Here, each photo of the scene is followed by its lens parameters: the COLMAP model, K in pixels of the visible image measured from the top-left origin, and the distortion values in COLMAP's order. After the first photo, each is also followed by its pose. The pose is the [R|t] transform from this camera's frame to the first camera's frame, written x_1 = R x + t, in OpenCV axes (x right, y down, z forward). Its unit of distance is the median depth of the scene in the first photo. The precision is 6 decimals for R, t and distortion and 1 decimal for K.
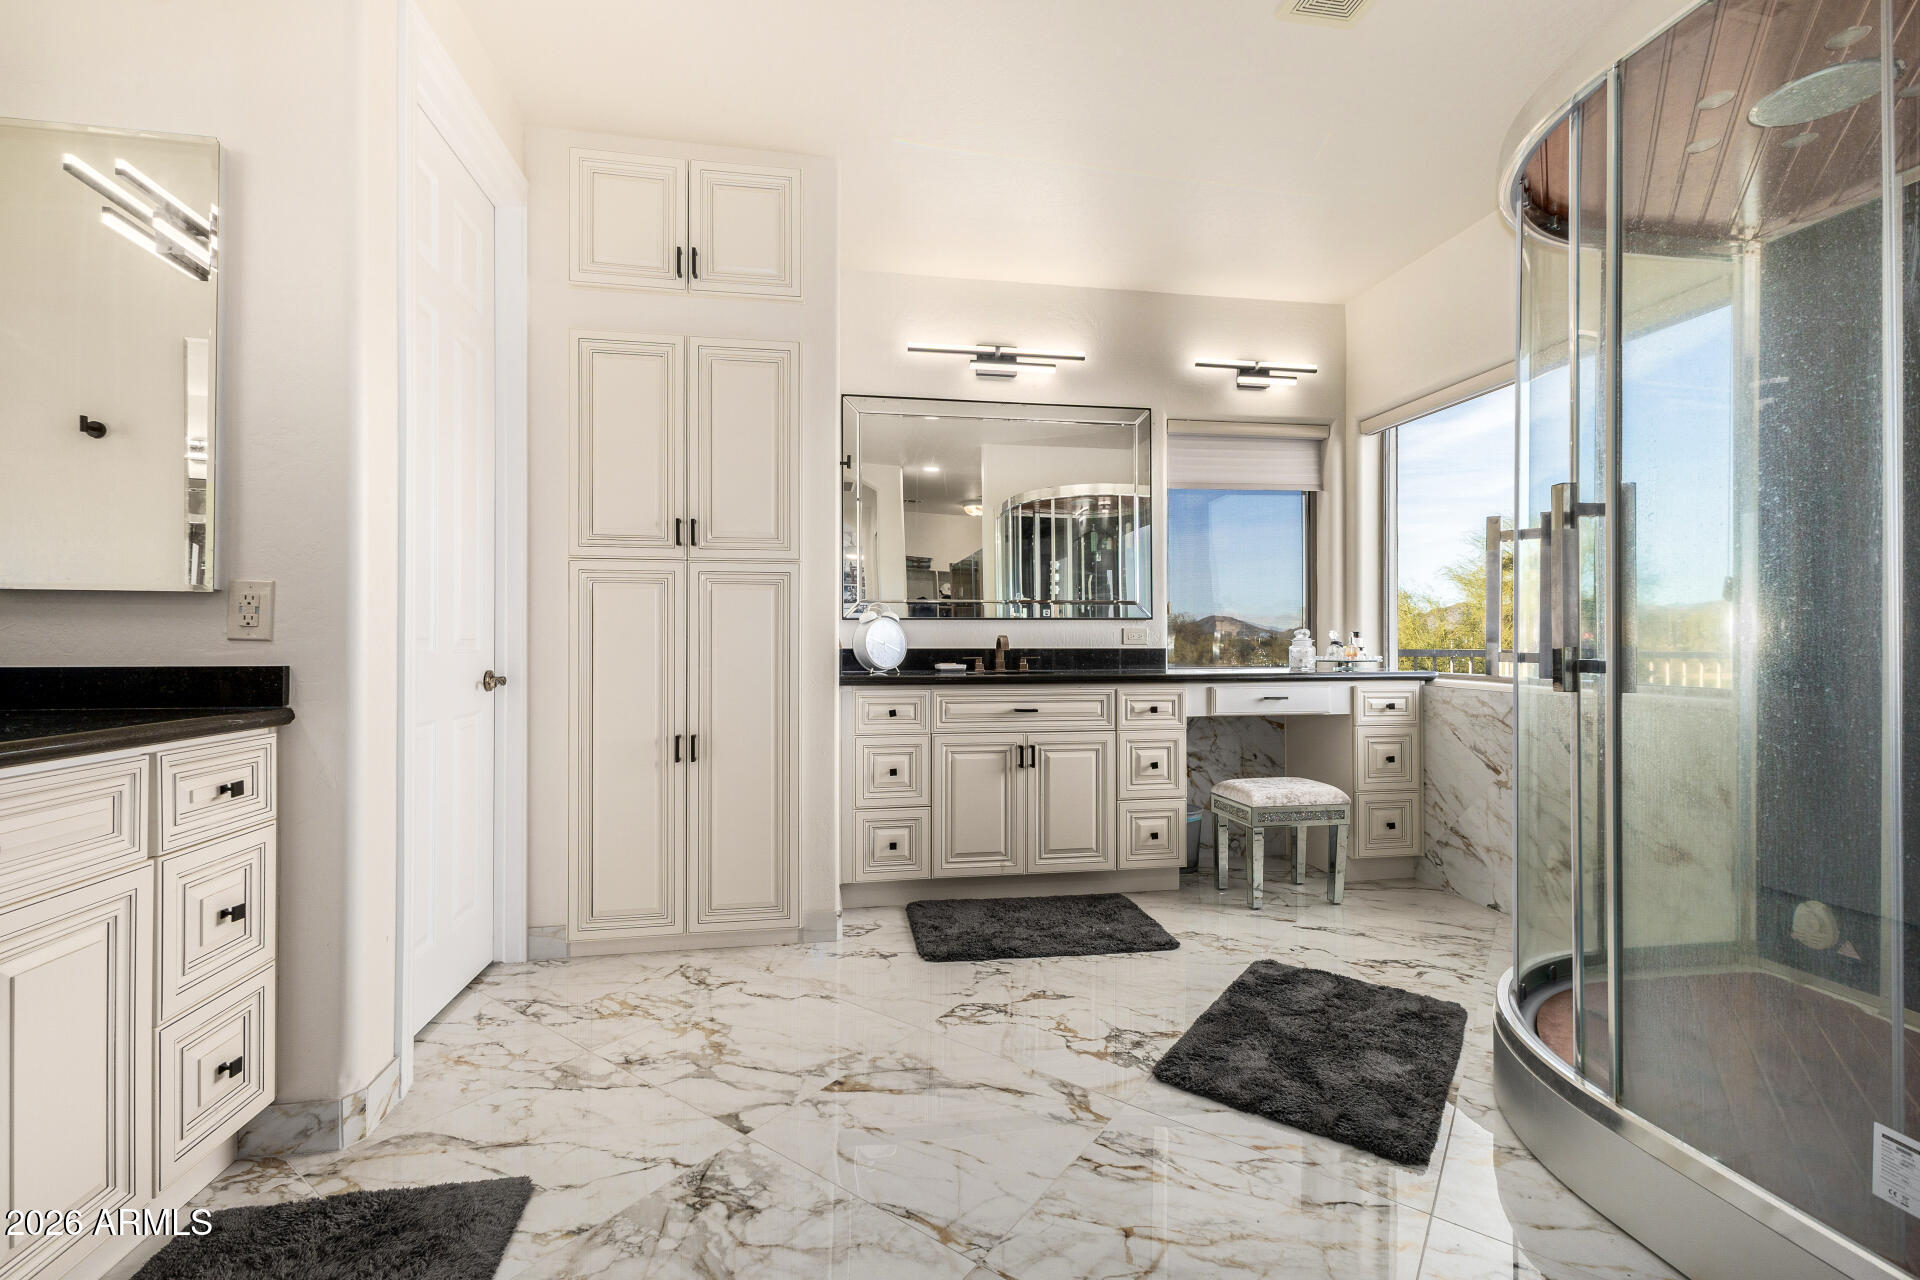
lens RADIAL K [[823.8, 0, 960.0], [0, 823.8, 640.0], [0, 0, 1]] dist [0.003206, 0.000300]
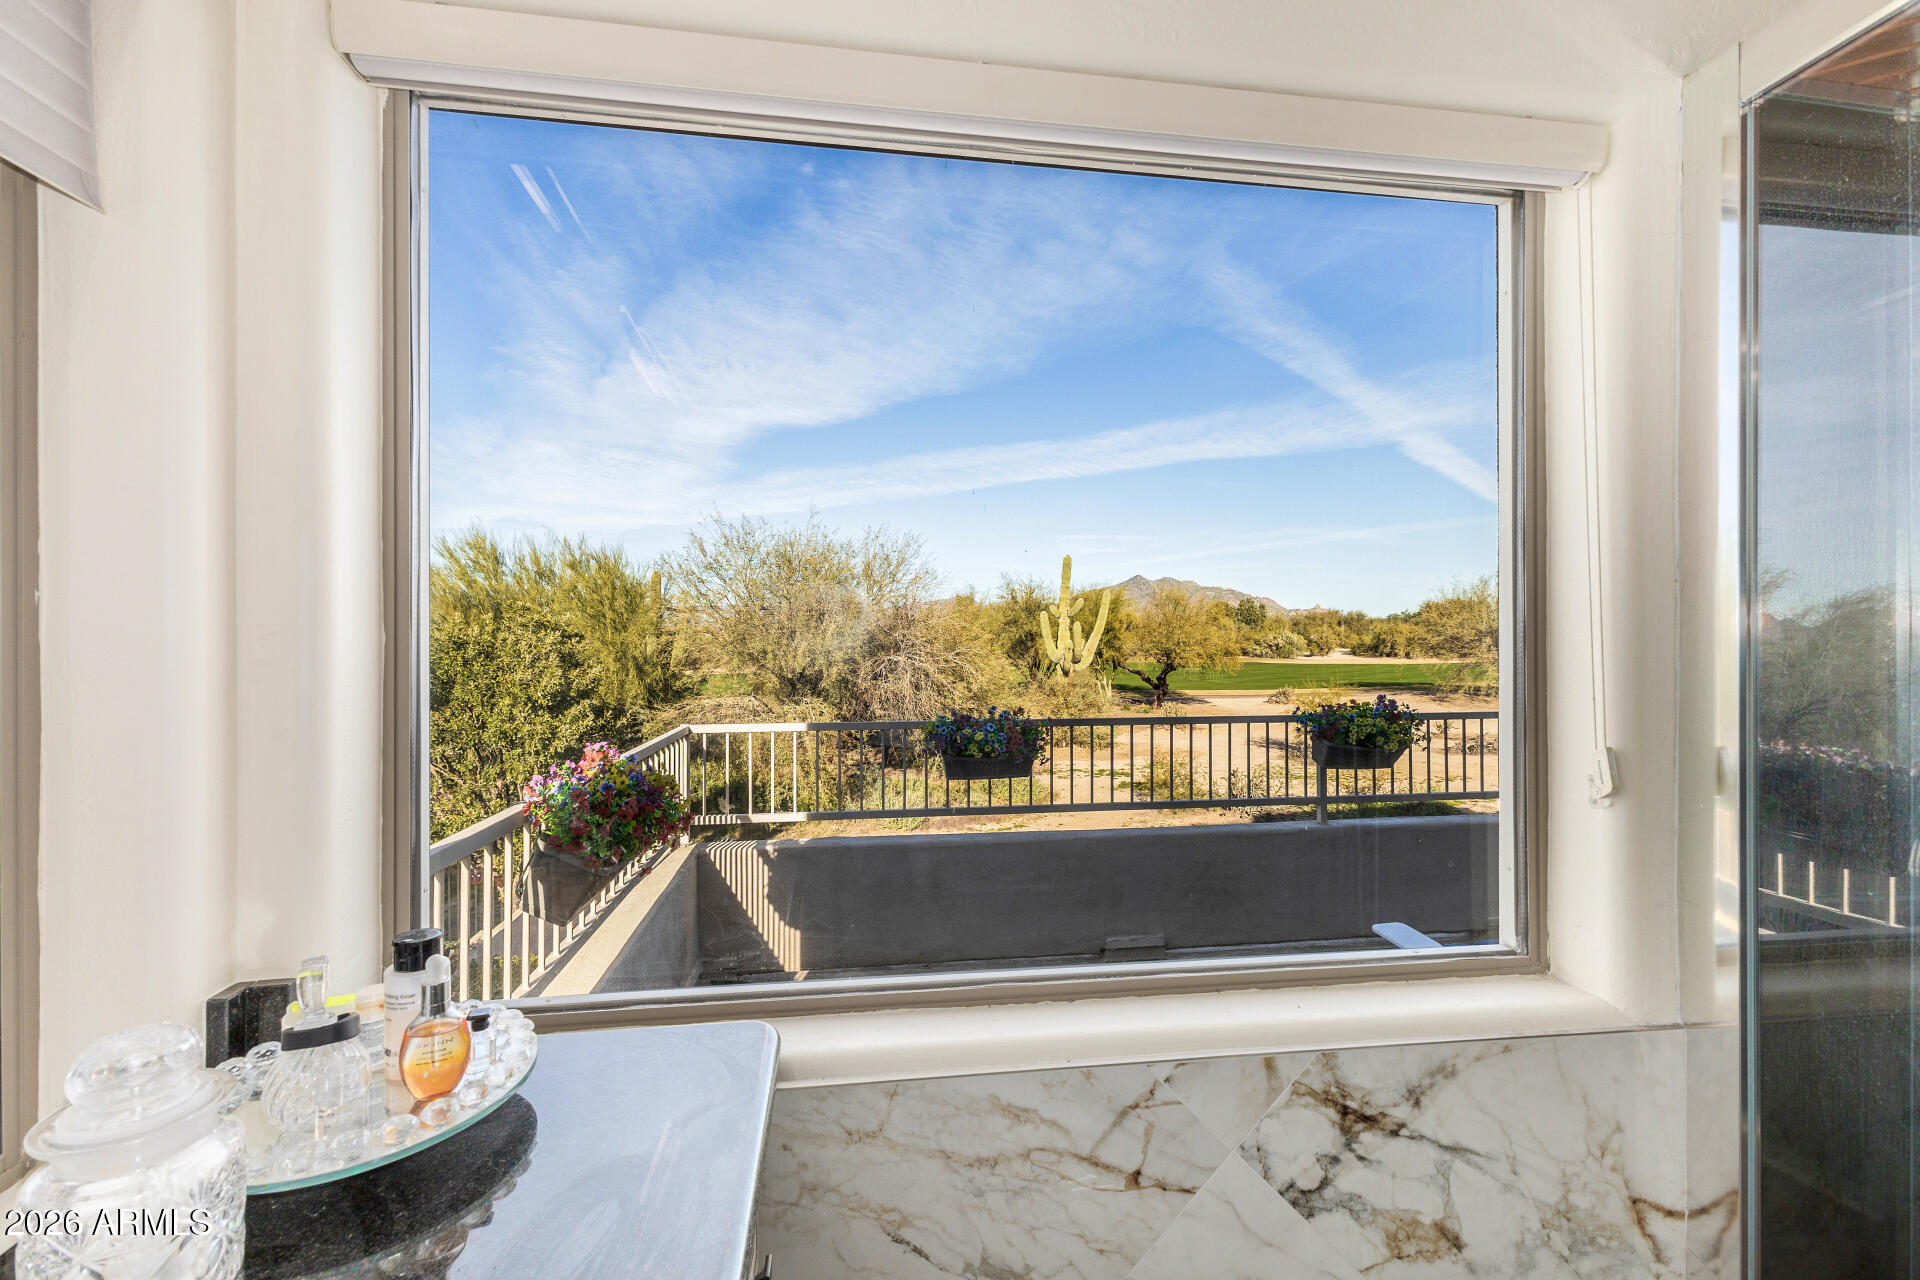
lens RADIAL K [[835.7, 0, 960.0], [0, 835.7, 640.0], [0, 0, 1]] dist [0.001452, 0.000037]
pose [[0.018779, 0.004338, 0.999814, 0.319587], [-0.001349, 0.999990, -0.004314, -0.101330], [-0.999823, -0.001268, 0.018785, 1.022461]]
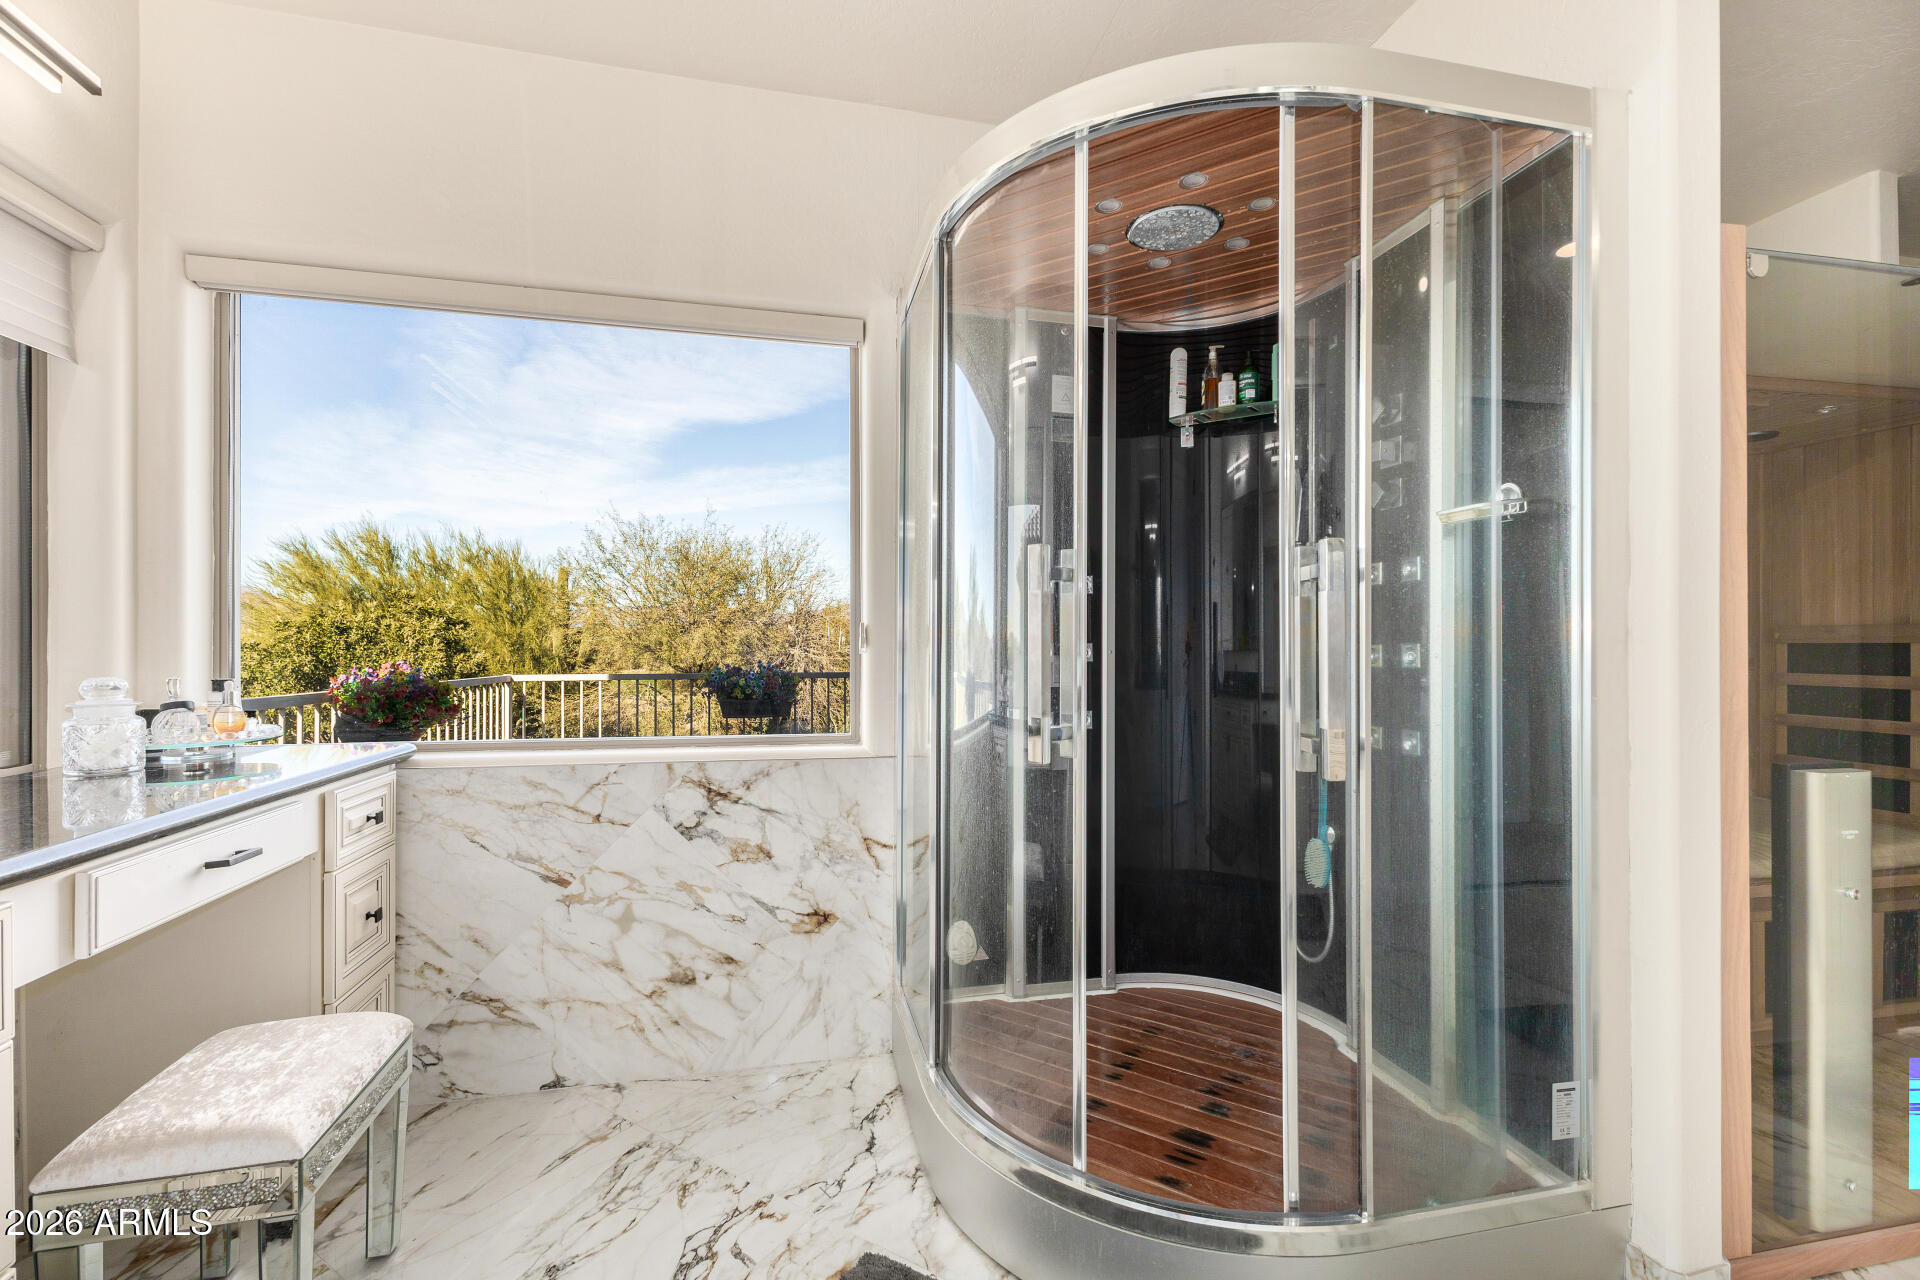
lens RADIAL K [[823.8, 0, 960.0], [0, 823.8, 640.0], [0, 0, 1]] dist [0.003206, 0.000300]
pose [[-0.067892, 0.005444, 0.997678, -0.051140], [-0.001728, 0.999983, -0.005574, -0.037362], [-0.997691, -0.002102, -0.067882, 0.709805]]
